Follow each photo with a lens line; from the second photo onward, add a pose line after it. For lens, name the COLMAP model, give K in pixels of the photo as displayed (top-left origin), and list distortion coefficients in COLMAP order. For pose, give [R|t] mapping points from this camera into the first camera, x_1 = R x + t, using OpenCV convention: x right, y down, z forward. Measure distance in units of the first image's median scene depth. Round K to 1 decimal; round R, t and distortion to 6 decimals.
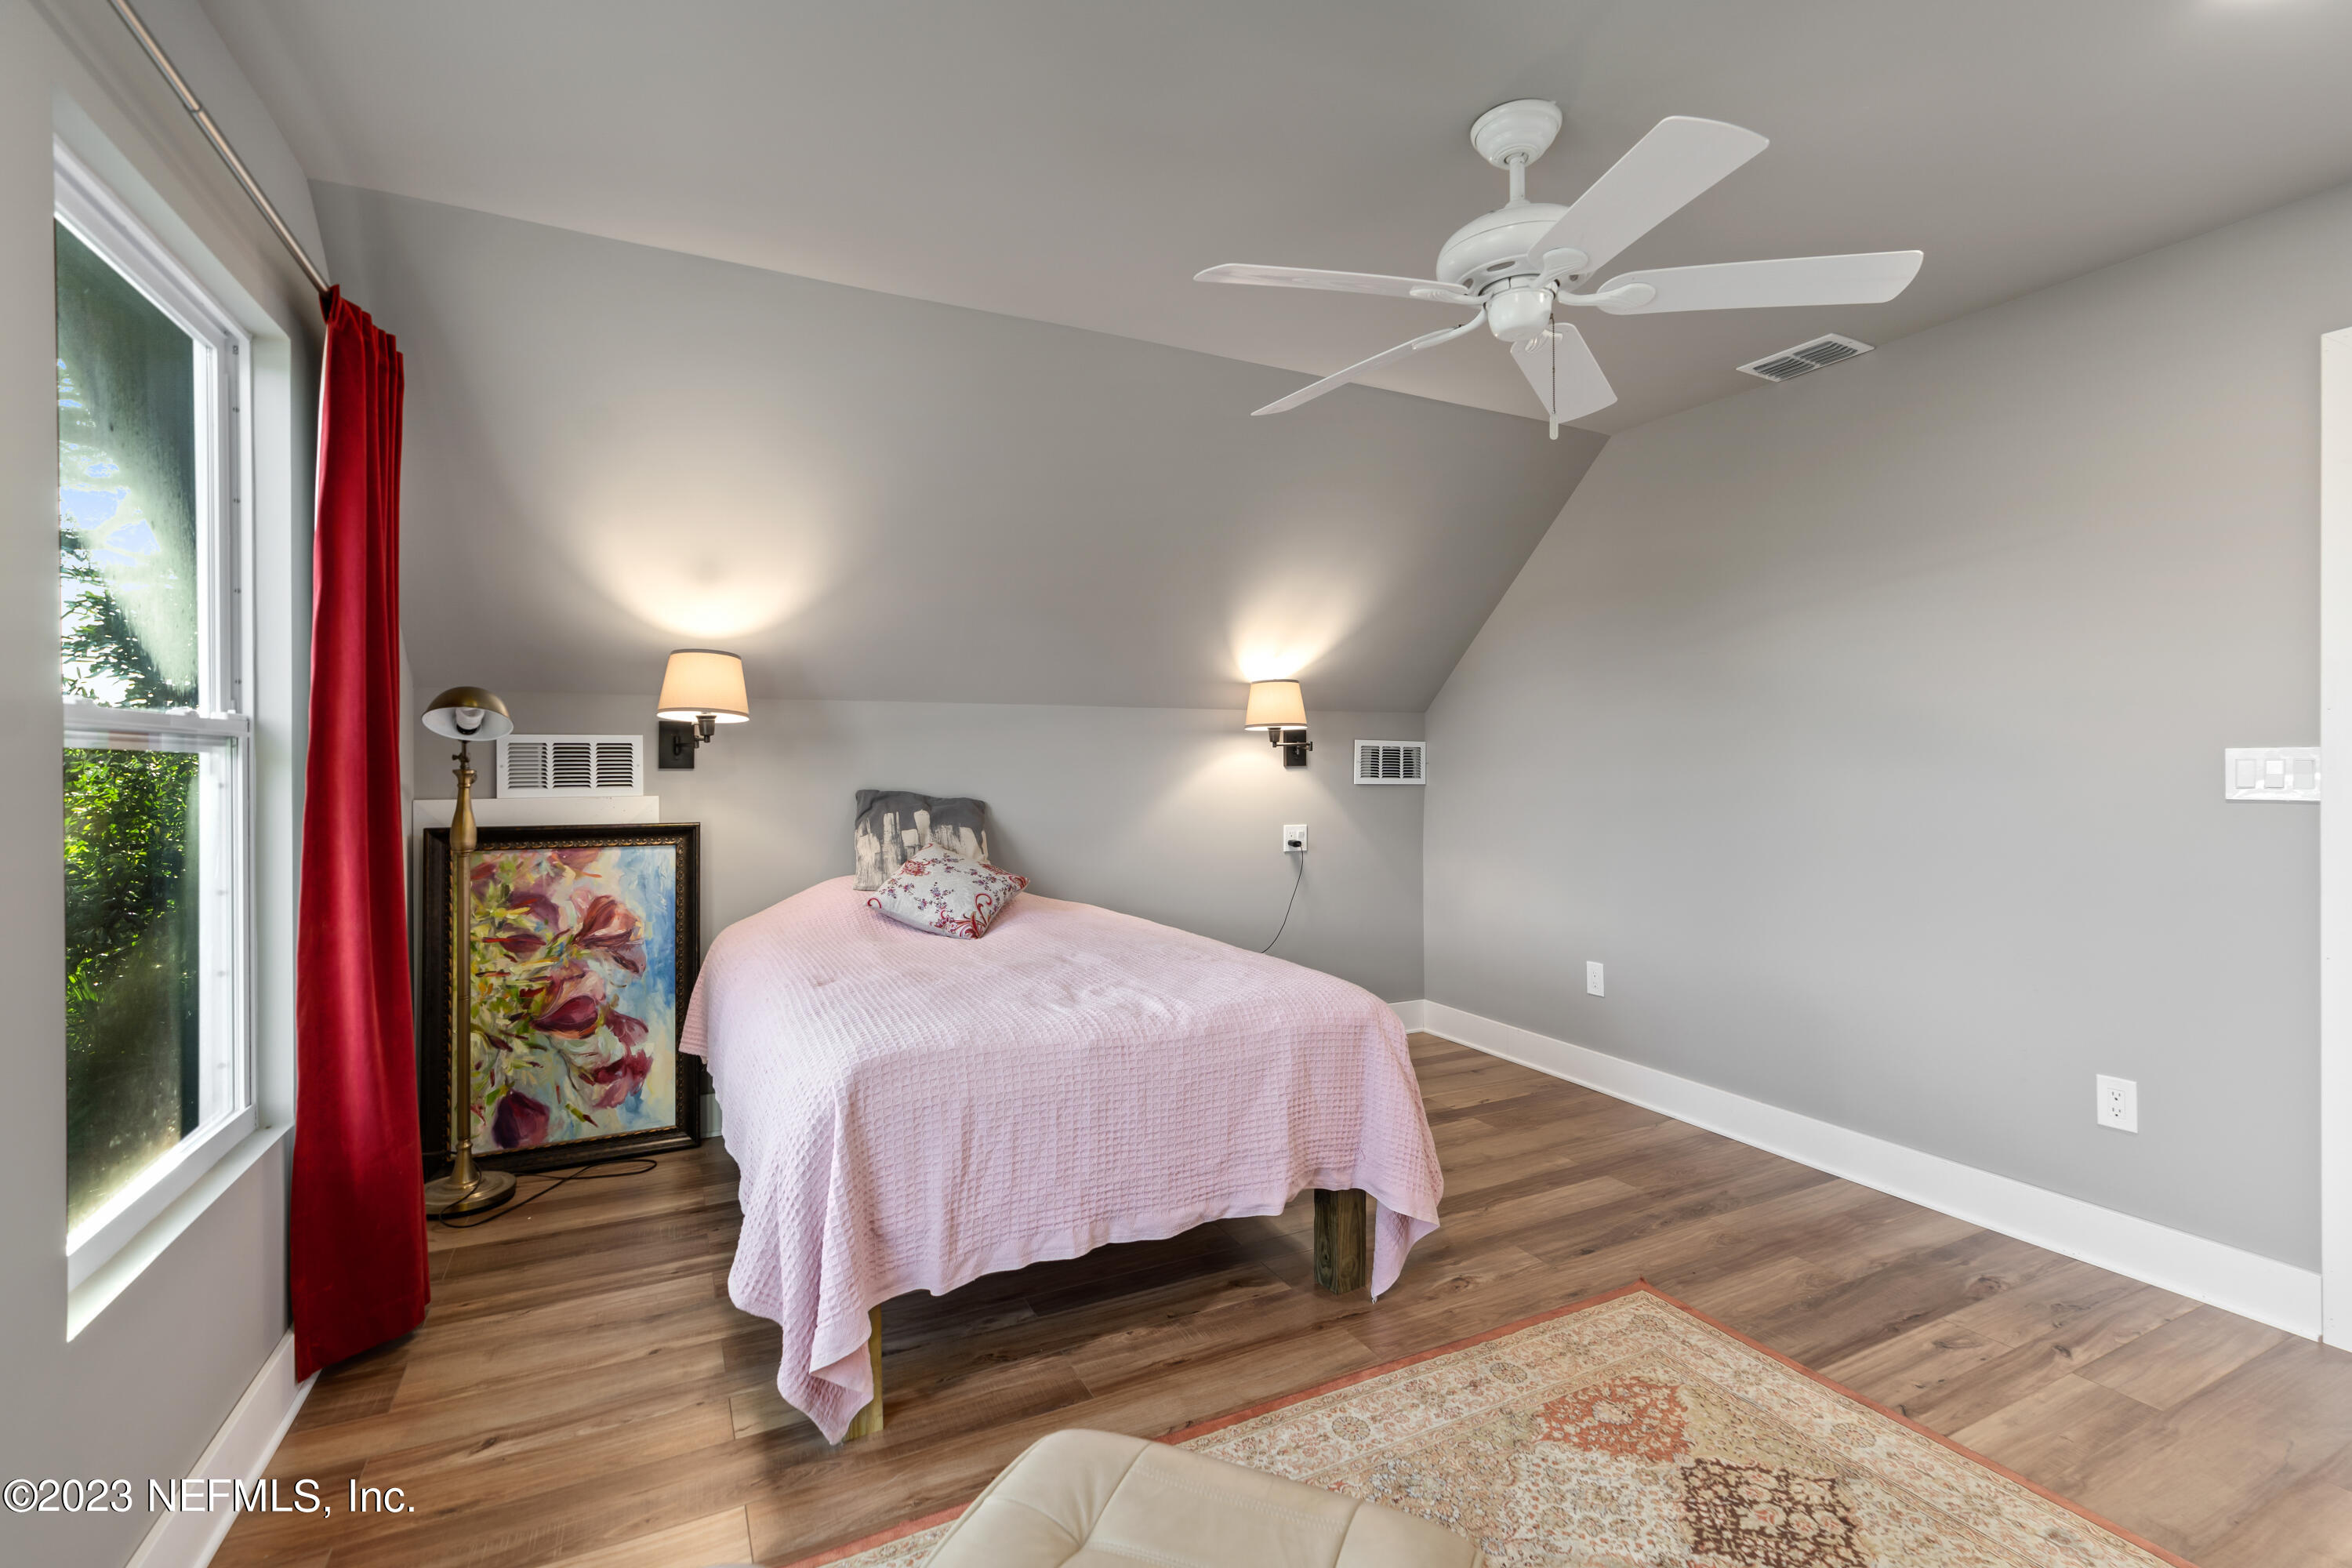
lens RADIAL K [[1090.4, 0, 1161.6], [0, 1090.4, 763.4], [0, 0, 1]] dist [-0.005815, 0.003138]
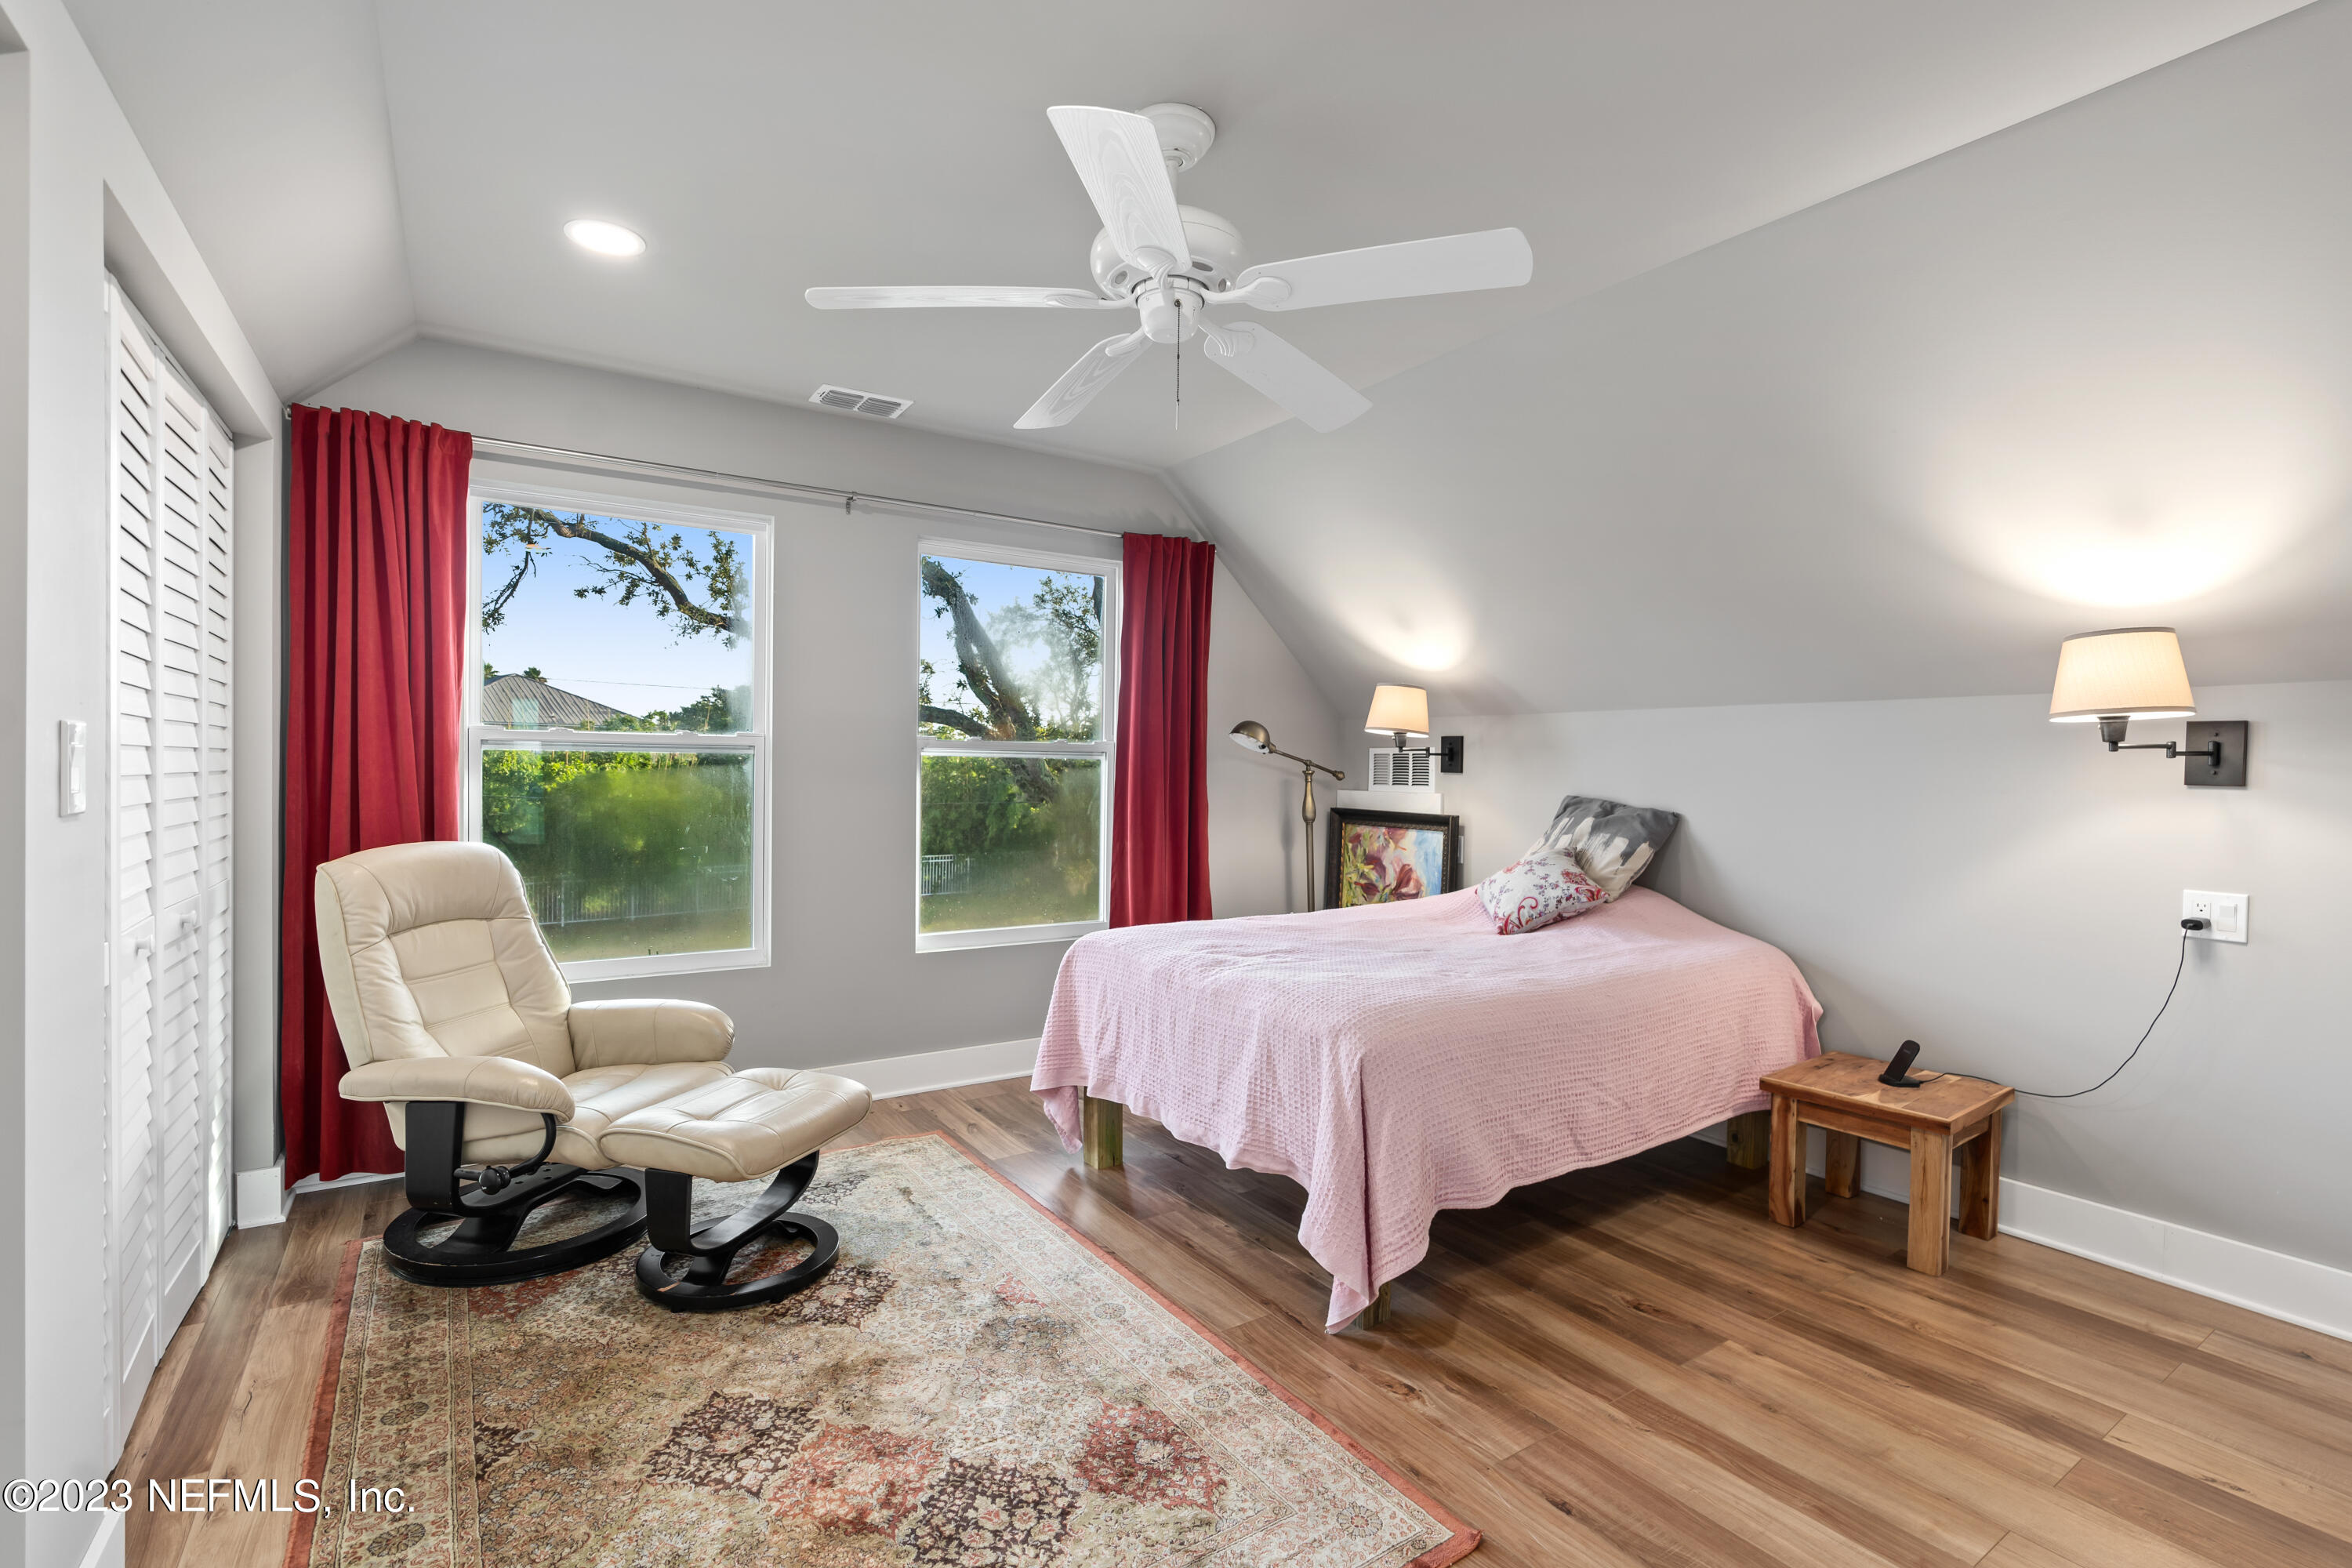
lens RADIAL K [[1090.4, 0, 1174.9], [0, 1090.4, 795.0], [0, 0, 1]] dist [-0.005815, 0.003138]
pose [[0.104443, 0.030717, -0.994056, 0.842033], [-0.011301, 0.999495, 0.029697, -0.003263], [0.994467, 0.008132, 0.104737, 0.573395]]
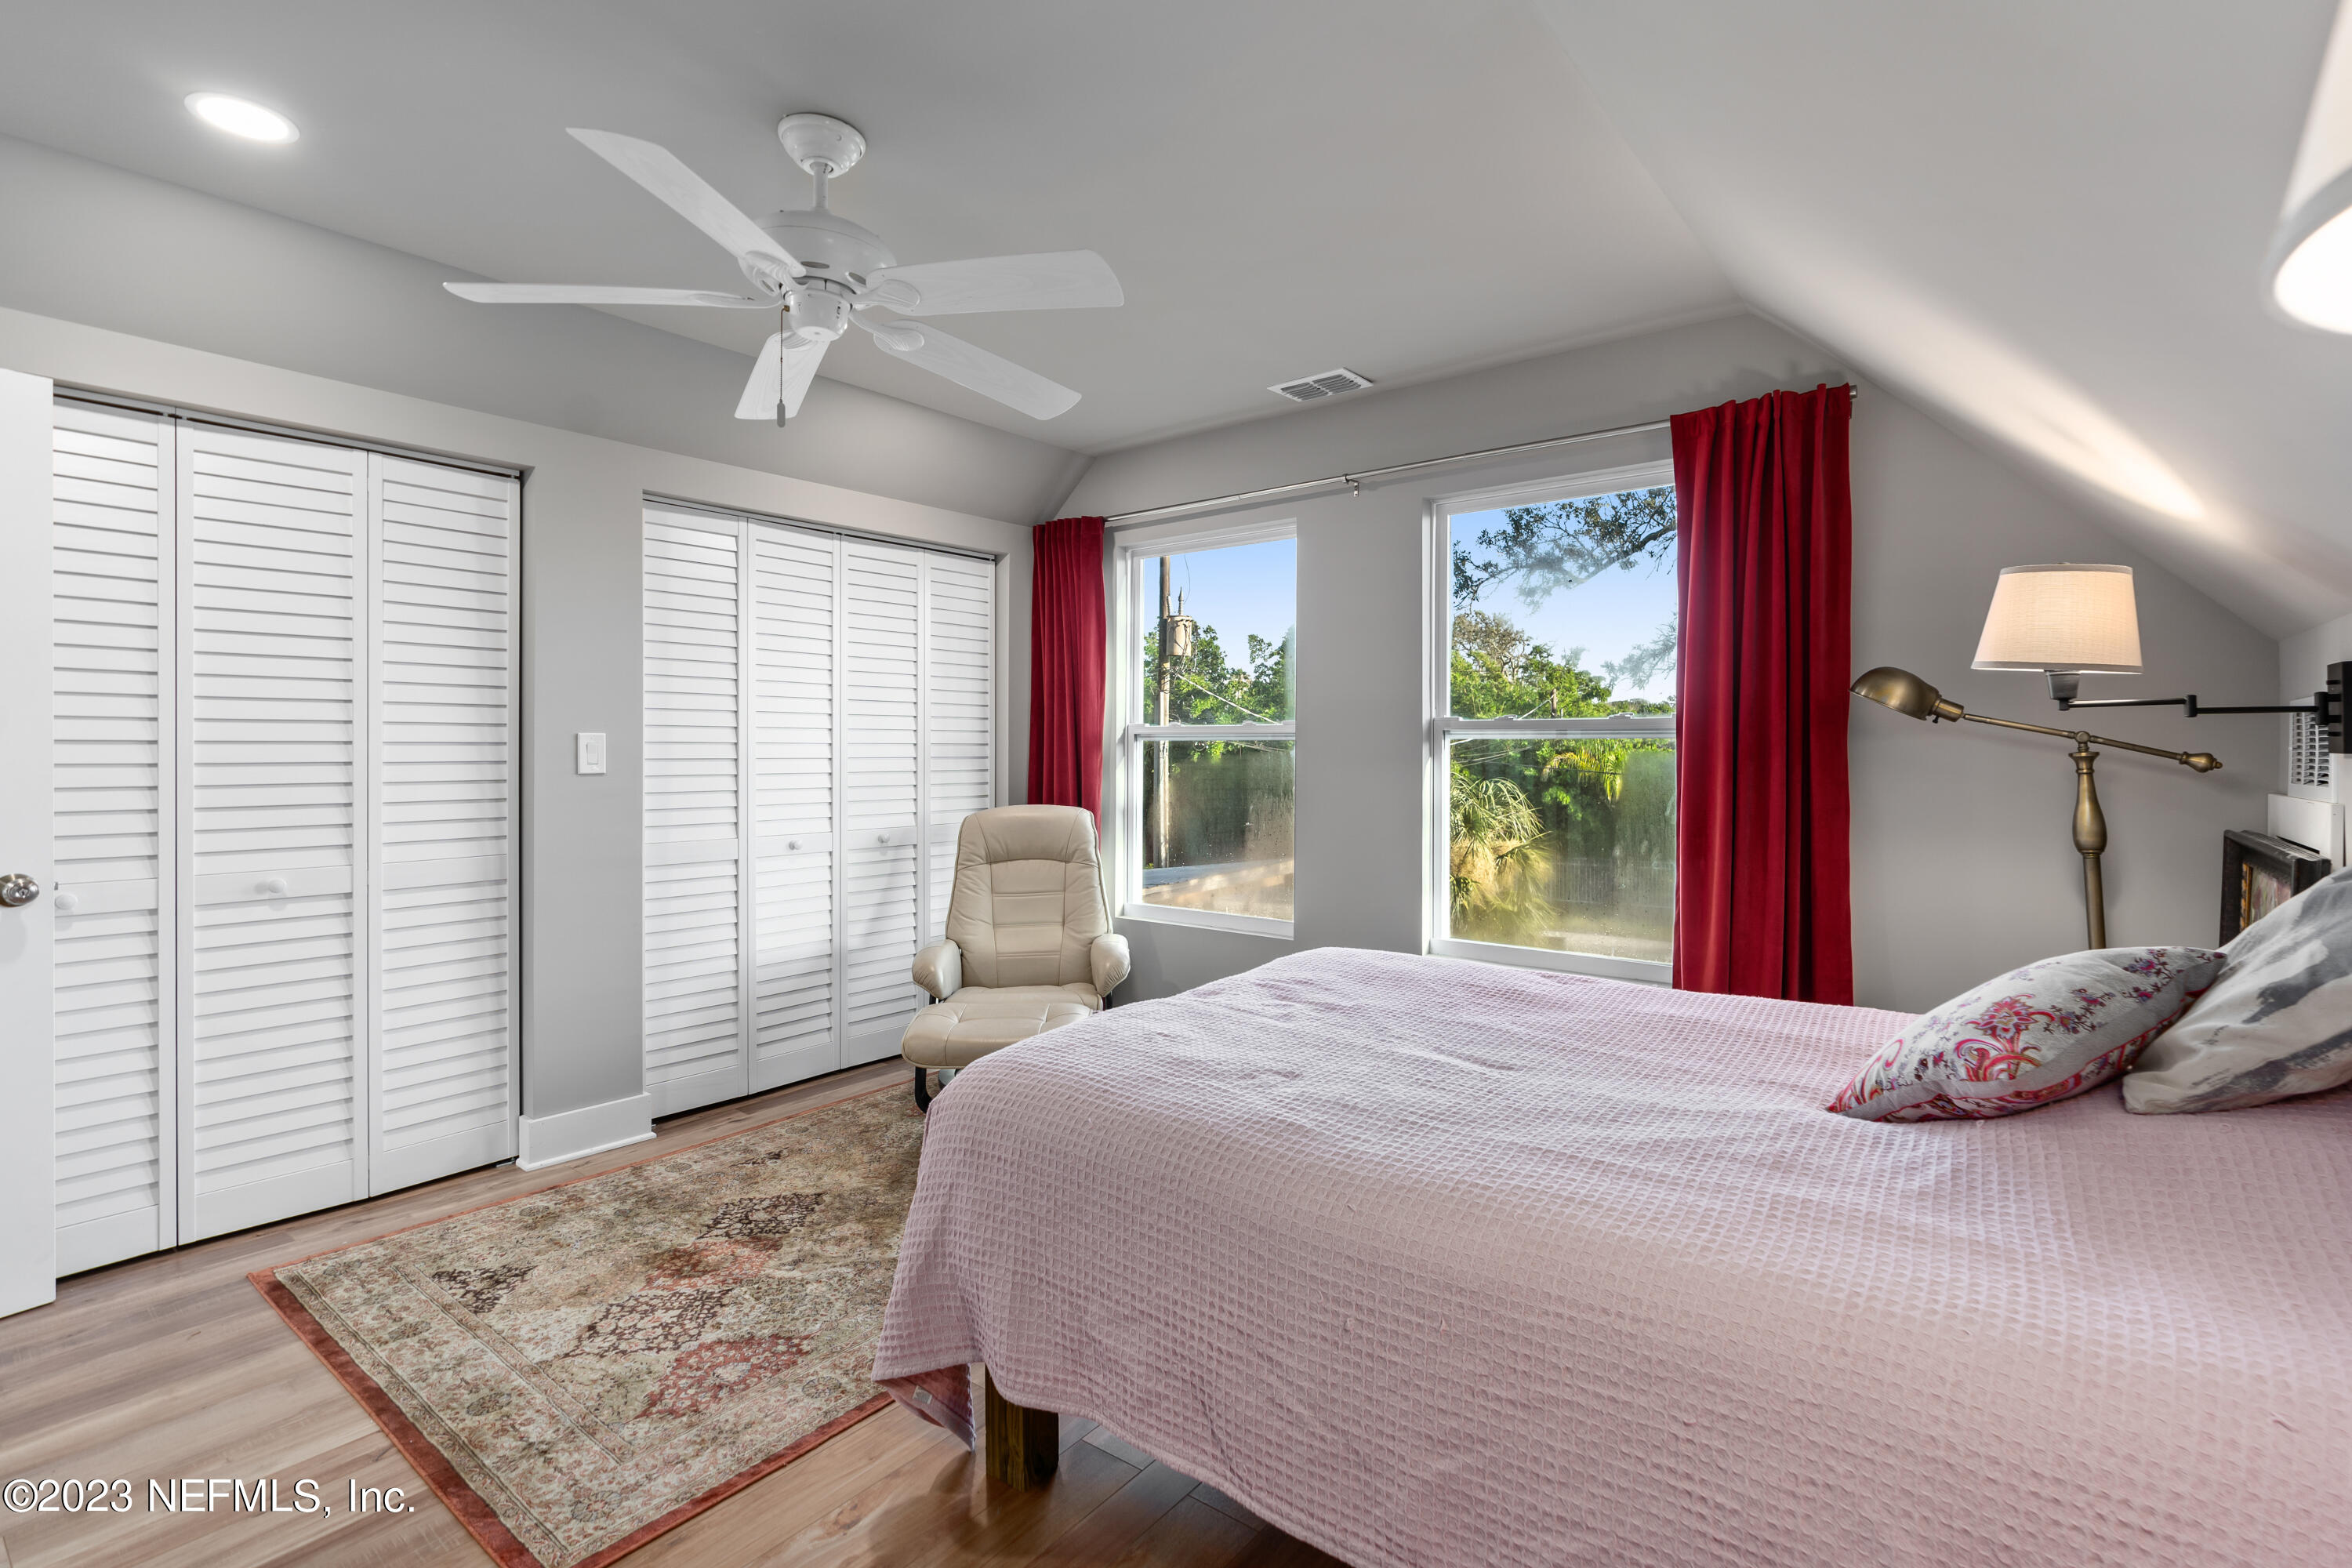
lens RADIAL K [[1090.4, 0, 1175.5], [0, 1090.4, 765.5], [0, 0, 1]] dist [-0.005815, 0.003138]
pose [[-0.913784, -0.001776, -0.406196, 0.280489], [-0.006253, 0.999933, 0.009693, 0.007826], [0.406152, 0.011397, -0.913734, 1.316993]]
